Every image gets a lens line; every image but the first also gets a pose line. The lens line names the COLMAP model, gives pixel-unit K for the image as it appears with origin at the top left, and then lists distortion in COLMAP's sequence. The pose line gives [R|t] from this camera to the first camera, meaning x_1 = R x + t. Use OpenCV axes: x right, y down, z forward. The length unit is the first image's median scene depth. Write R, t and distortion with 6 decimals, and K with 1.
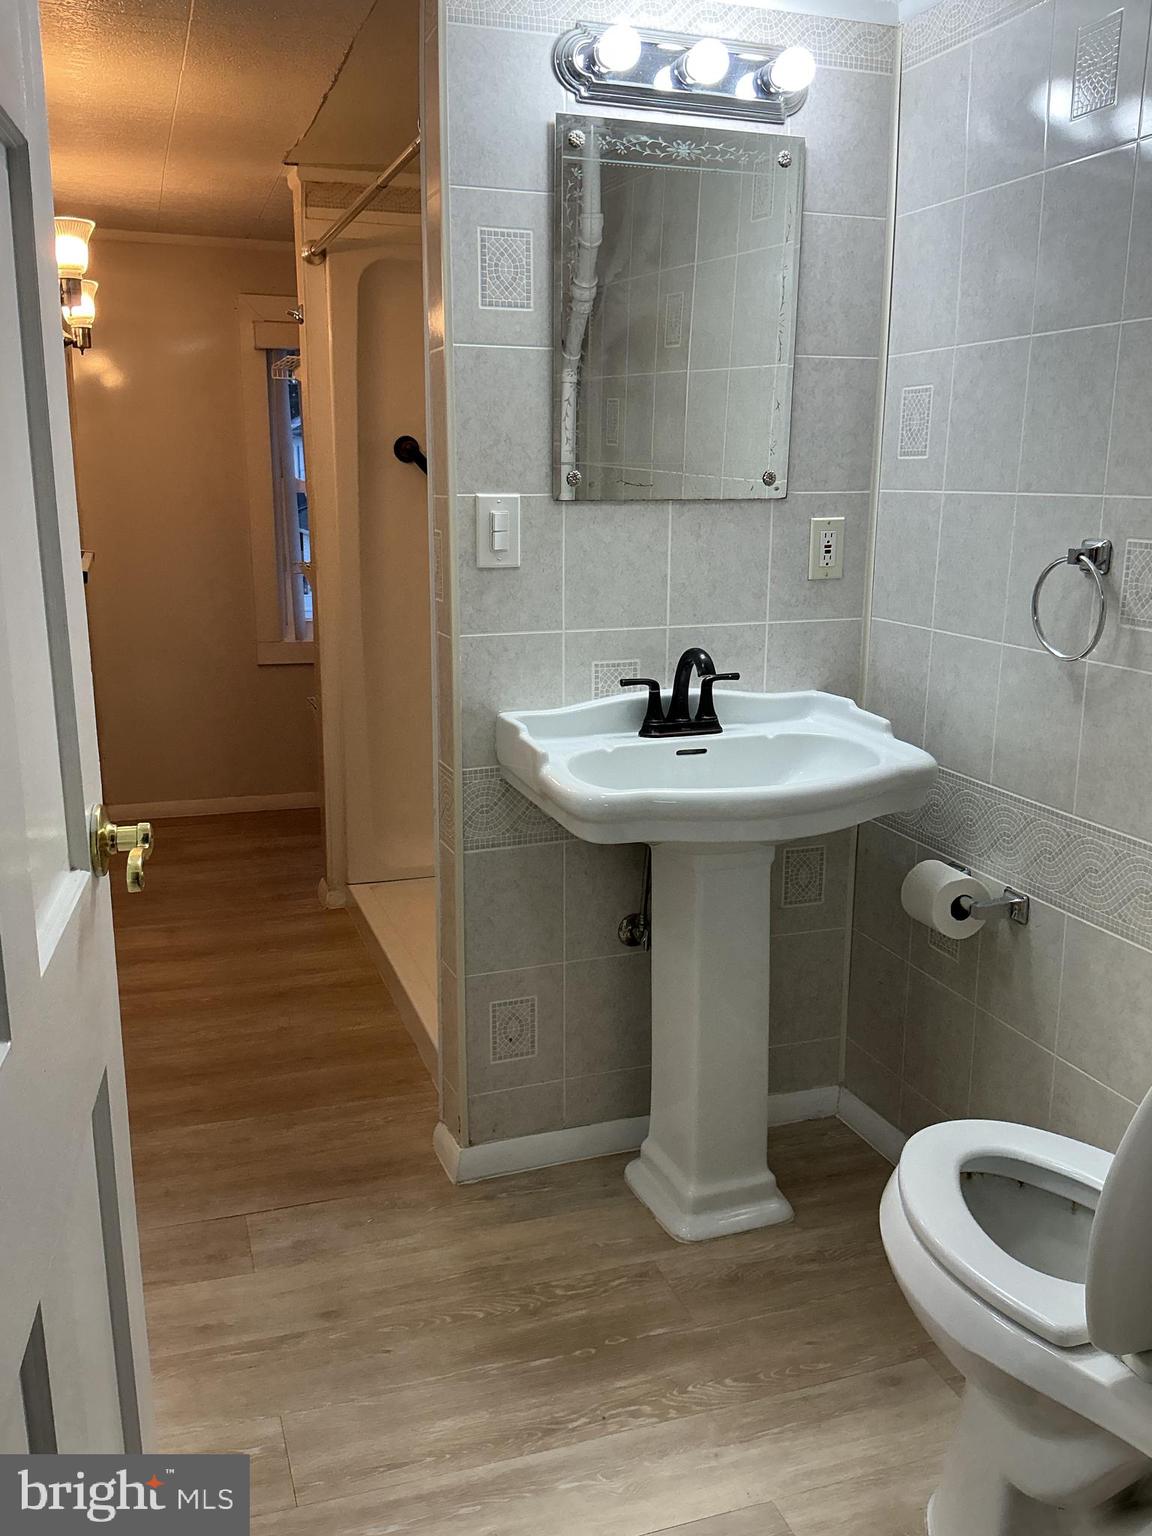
lens RADIAL K [[1281.6, 0, 573.3], [0, 1281.6, 768.8], [0, 0, 1]] dist [0.034489, -0.066046]
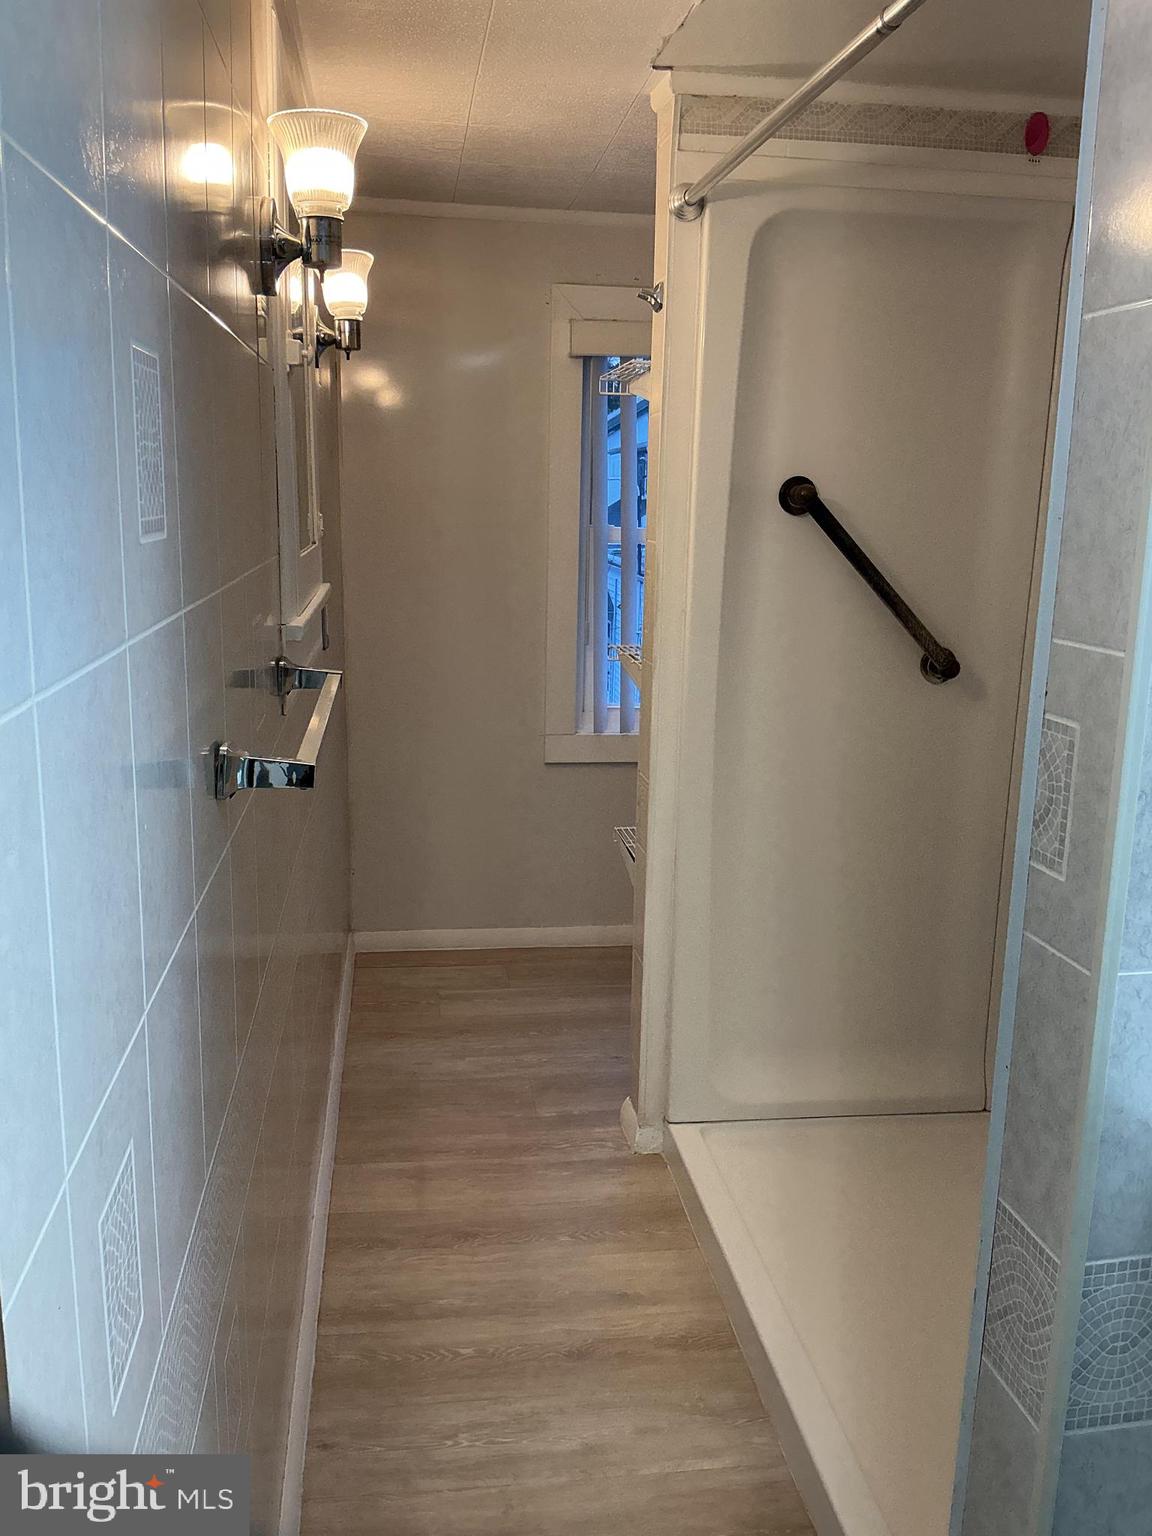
lens RADIAL K [[1281.6, 0, 579.7], [0, 1281.6, 766.9], [0, 0, 1]] dist [0.034489, -0.066046]
pose [[0.981895, 0.053142, -0.181820, -0.118279], [-0.056343, 0.998333, -0.012479, -0.098479], [0.180853, 0.022498, 0.983253, 0.341005]]
